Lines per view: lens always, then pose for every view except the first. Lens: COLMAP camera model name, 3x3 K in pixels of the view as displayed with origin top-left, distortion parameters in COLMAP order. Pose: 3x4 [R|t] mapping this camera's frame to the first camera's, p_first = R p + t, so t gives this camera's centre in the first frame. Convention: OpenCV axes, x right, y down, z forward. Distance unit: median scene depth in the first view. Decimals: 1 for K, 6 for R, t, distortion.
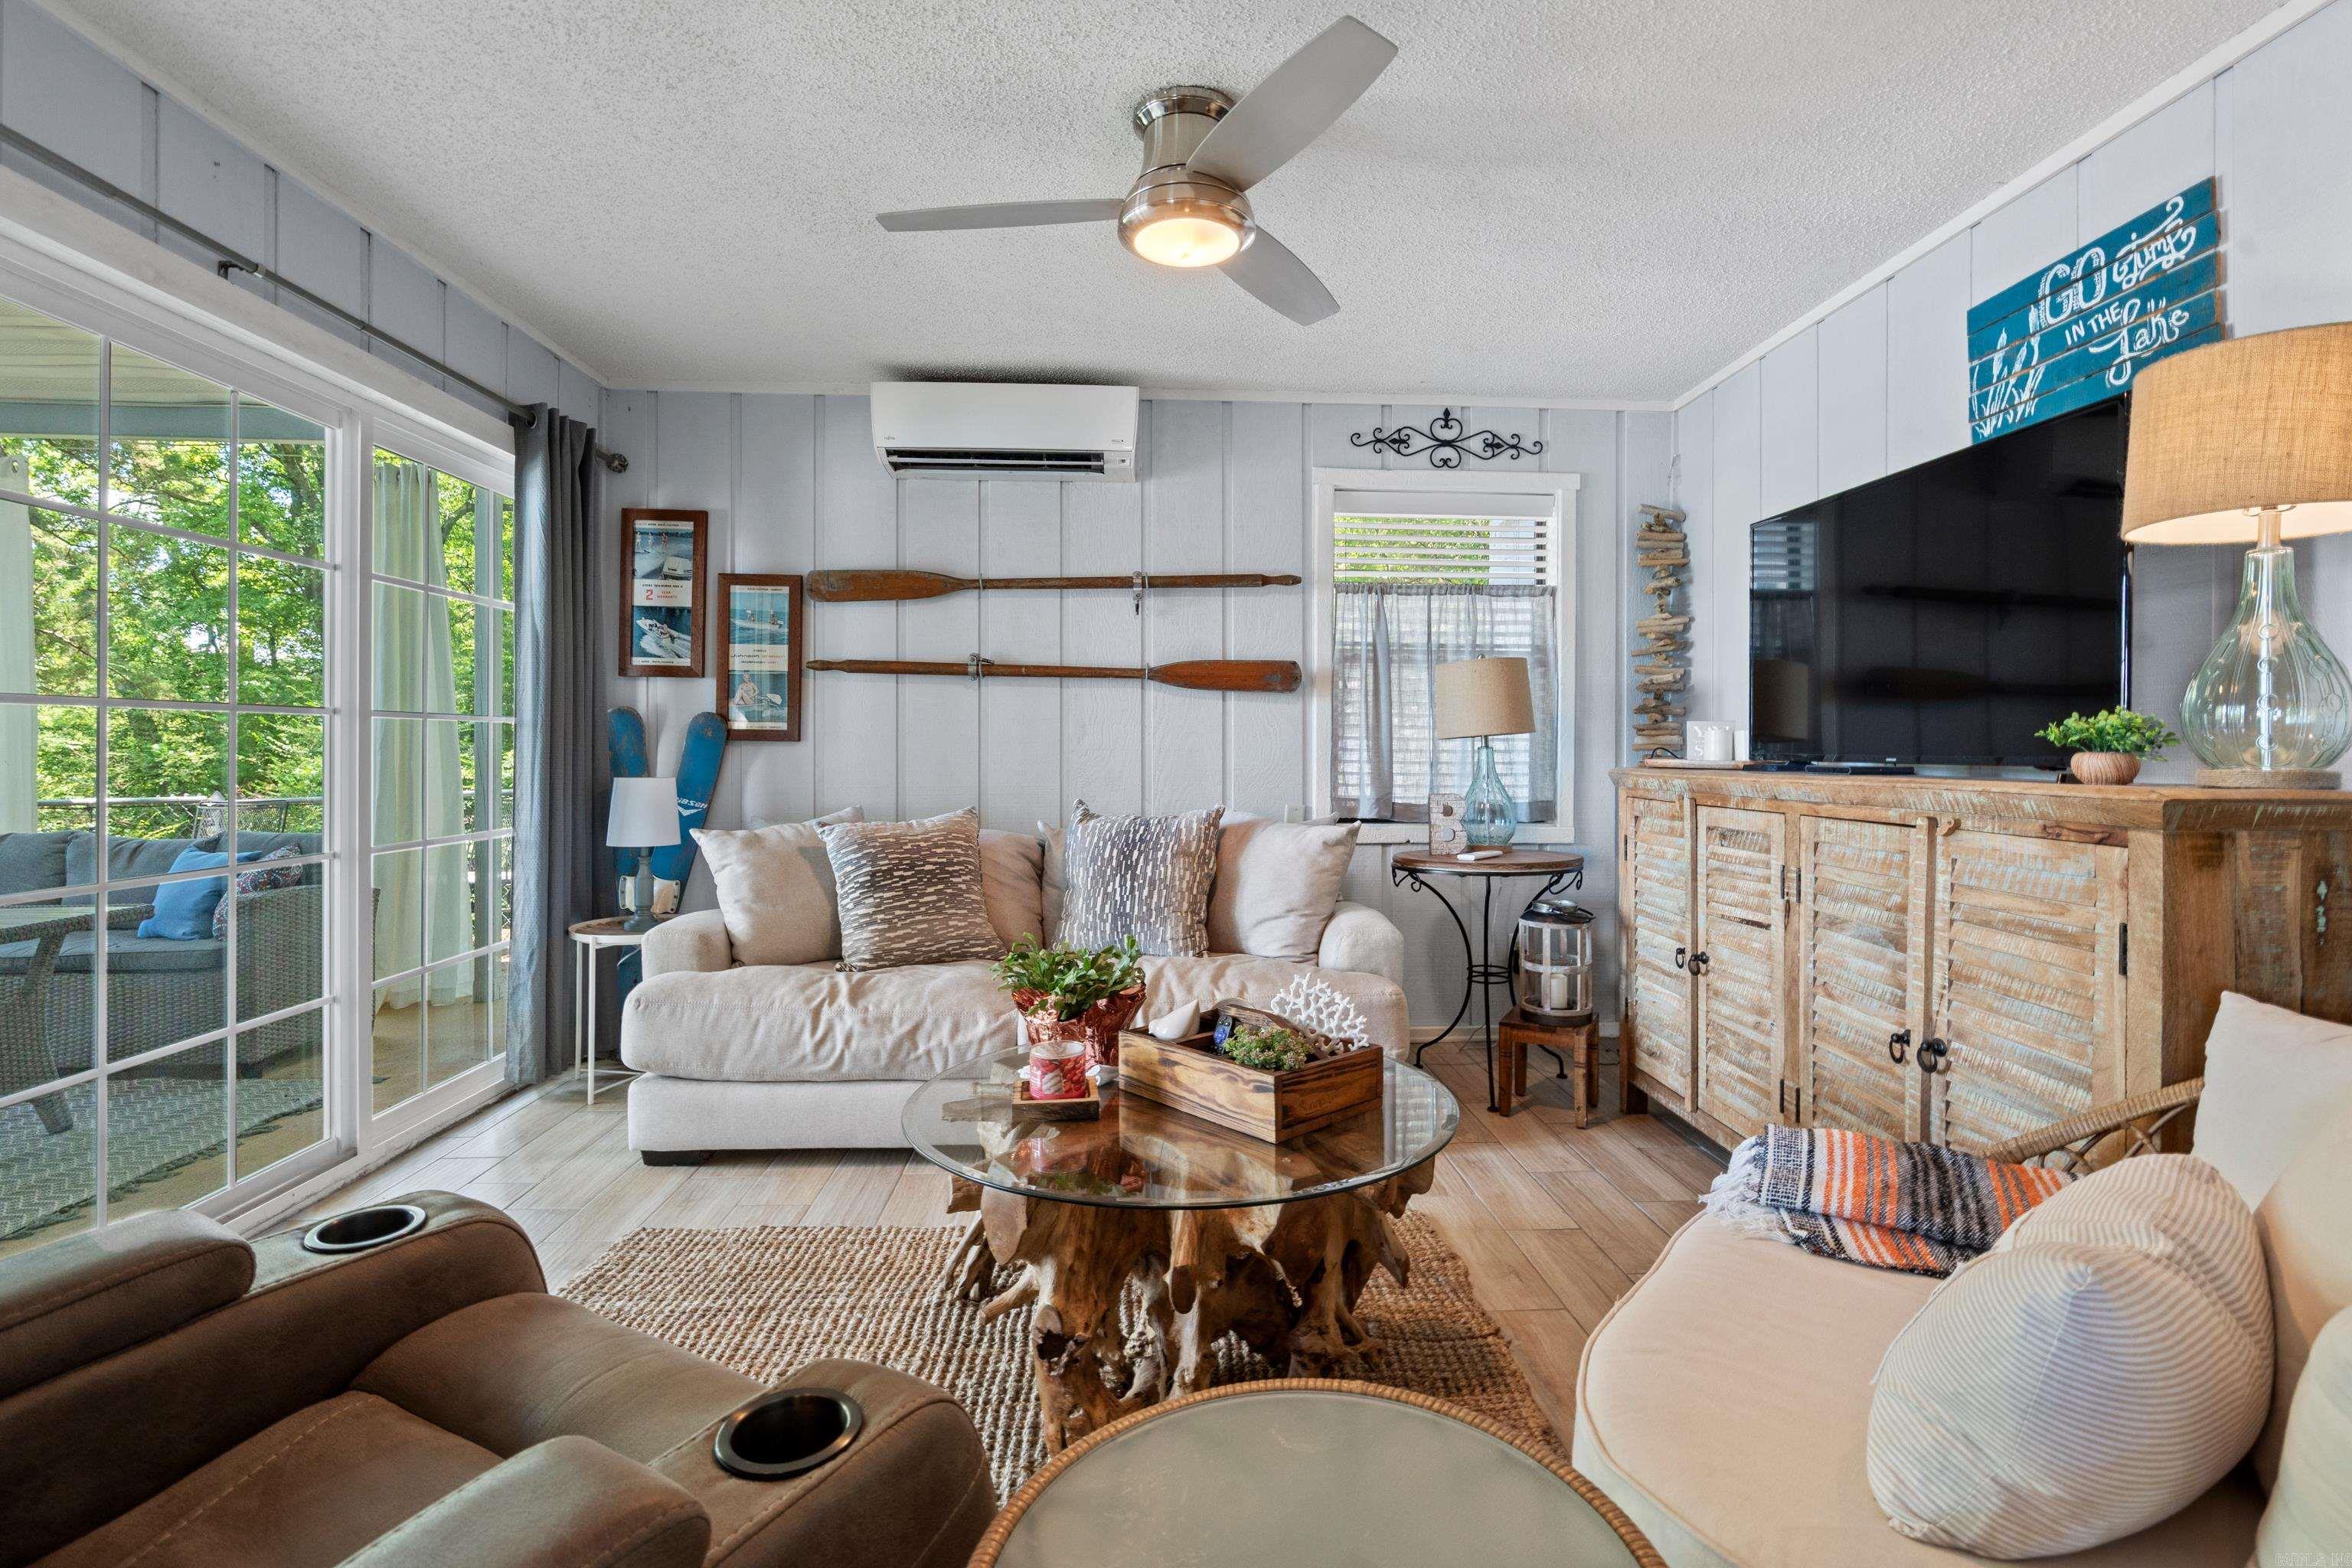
lens RADIAL K [[1061.8, 0, 1182.3], [0, 1061.8, 762.8], [0, 0, 1]] dist [-0.007737, 0.001560]
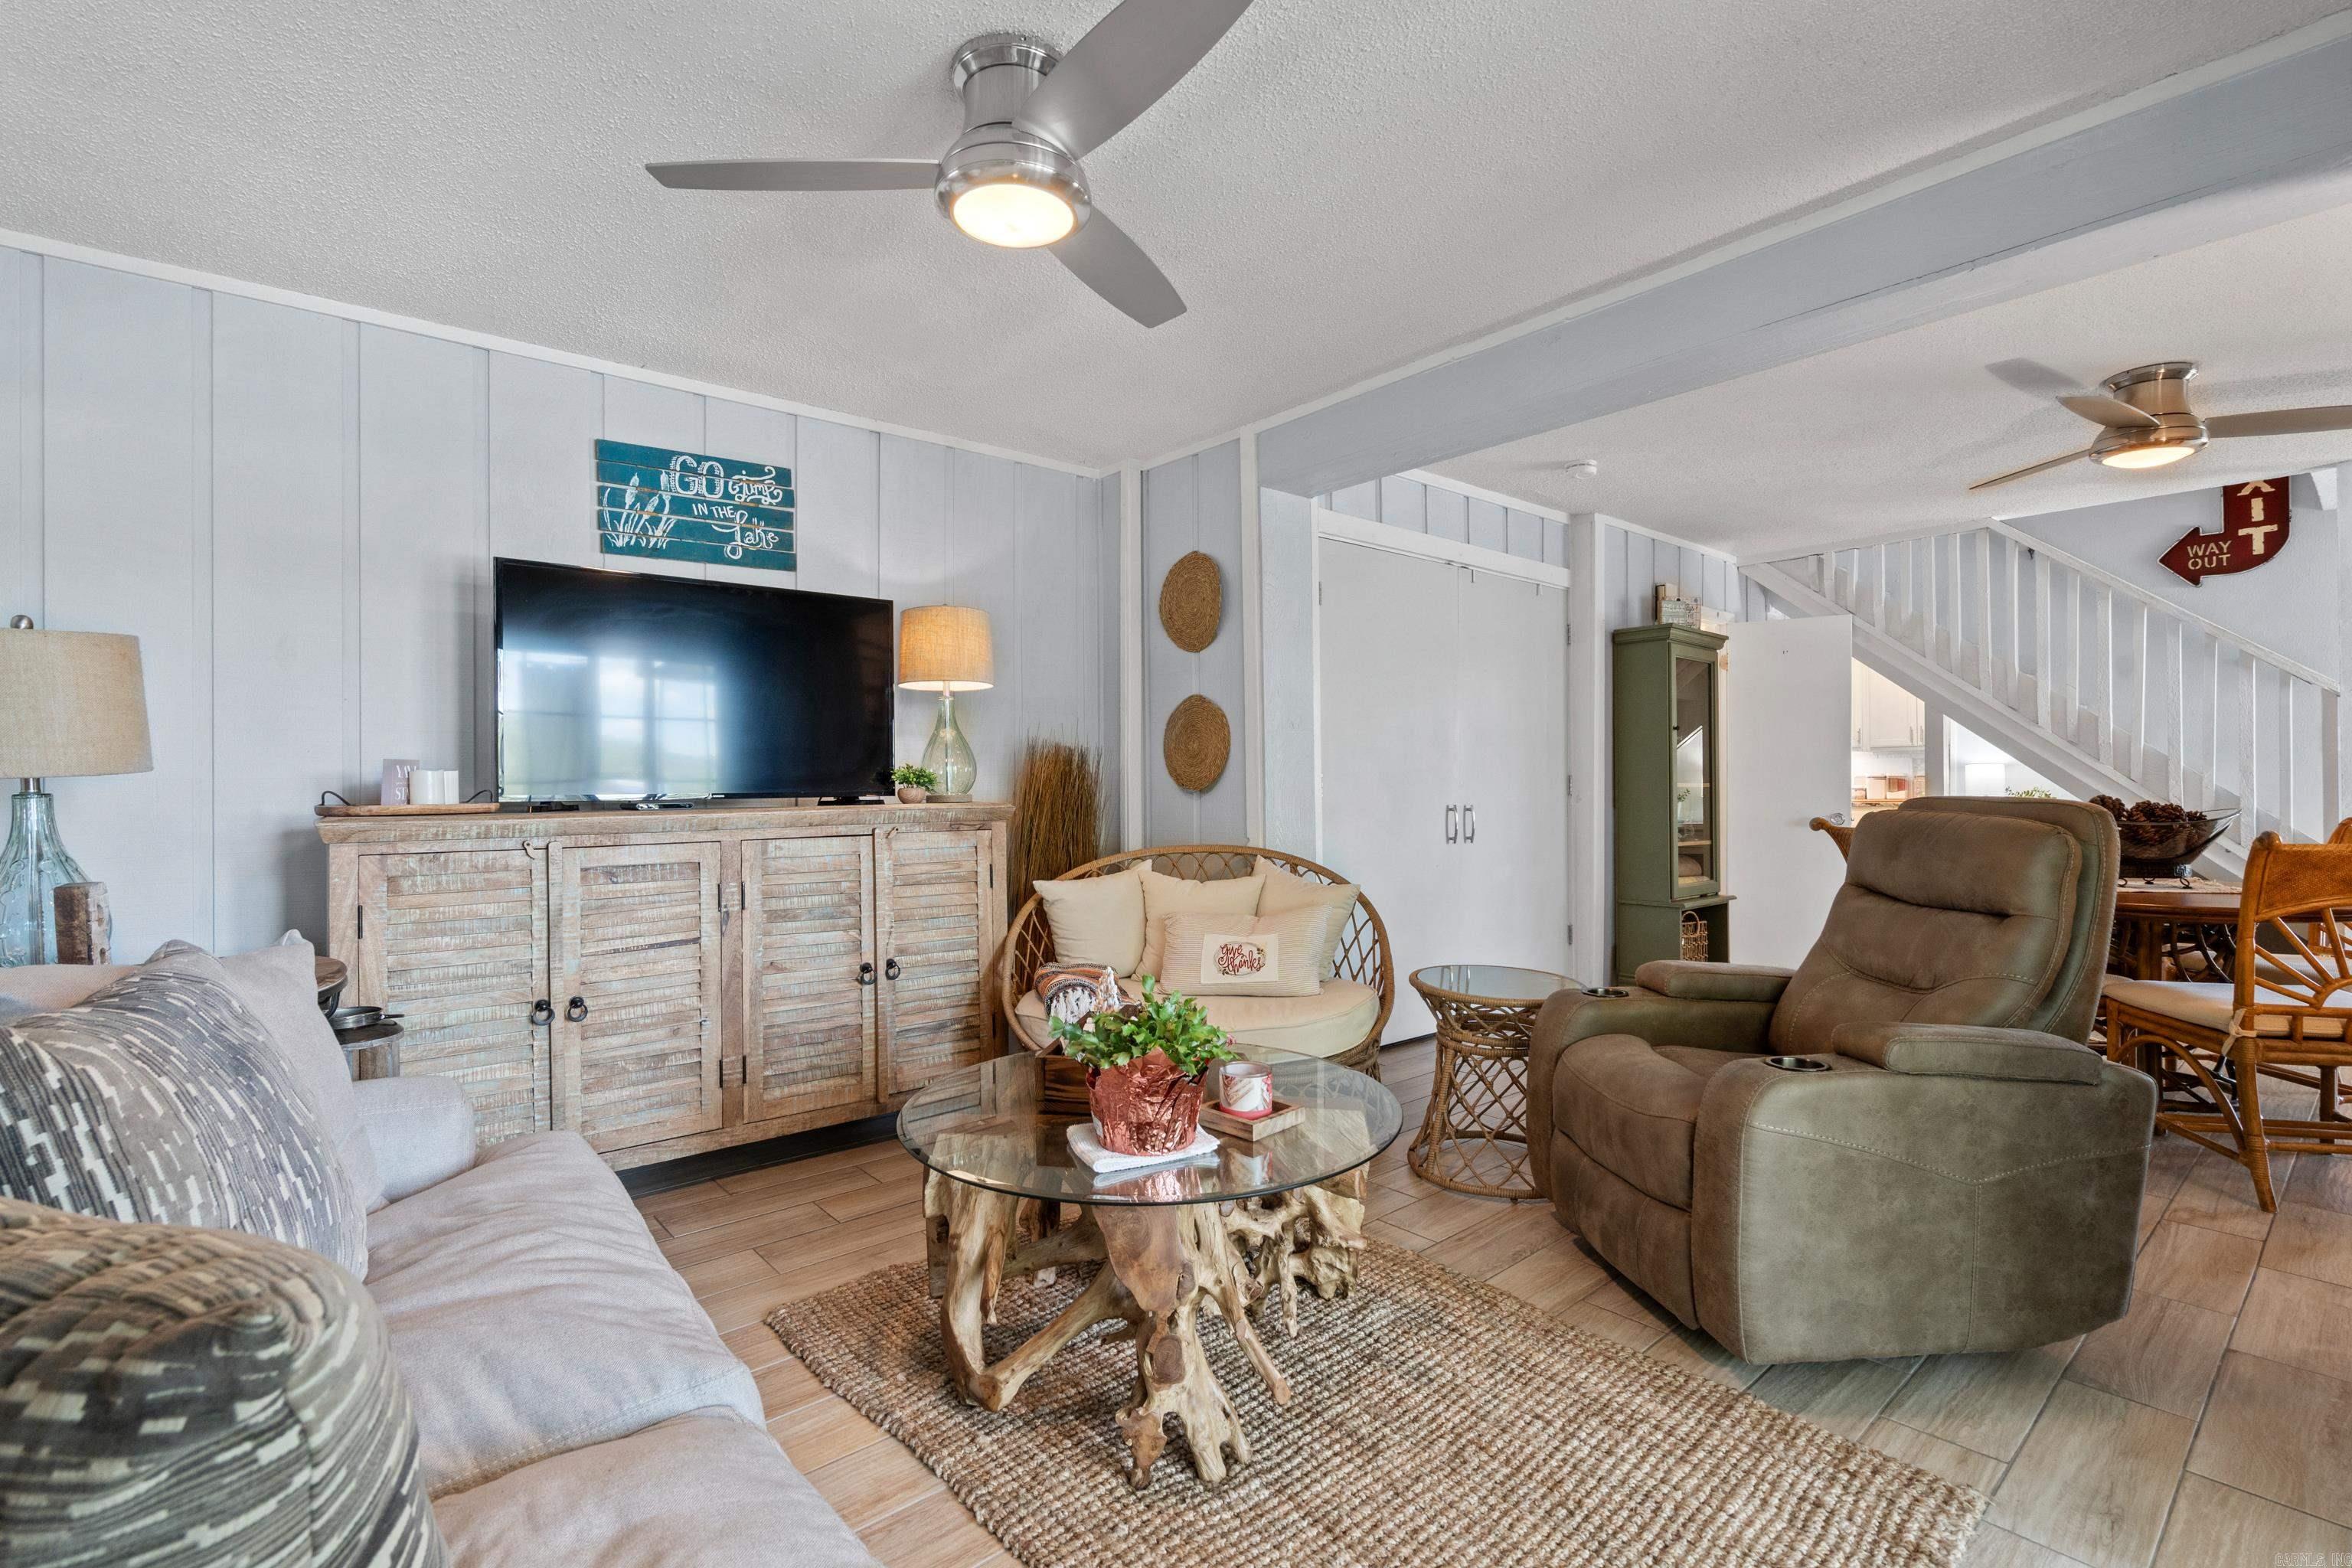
lens RADIAL K [[1061.8, 0, 1173.7], [0, 1061.8, 783.5], [0, 0, 1]] dist [-0.007737, 0.001560]
pose [[-0.602881, -0.003036, 0.797825, -0.756388], [0.017158, 0.999712, 0.016769, -0.031896], [-0.797647, 0.023799, -0.602655, 1.376643]]
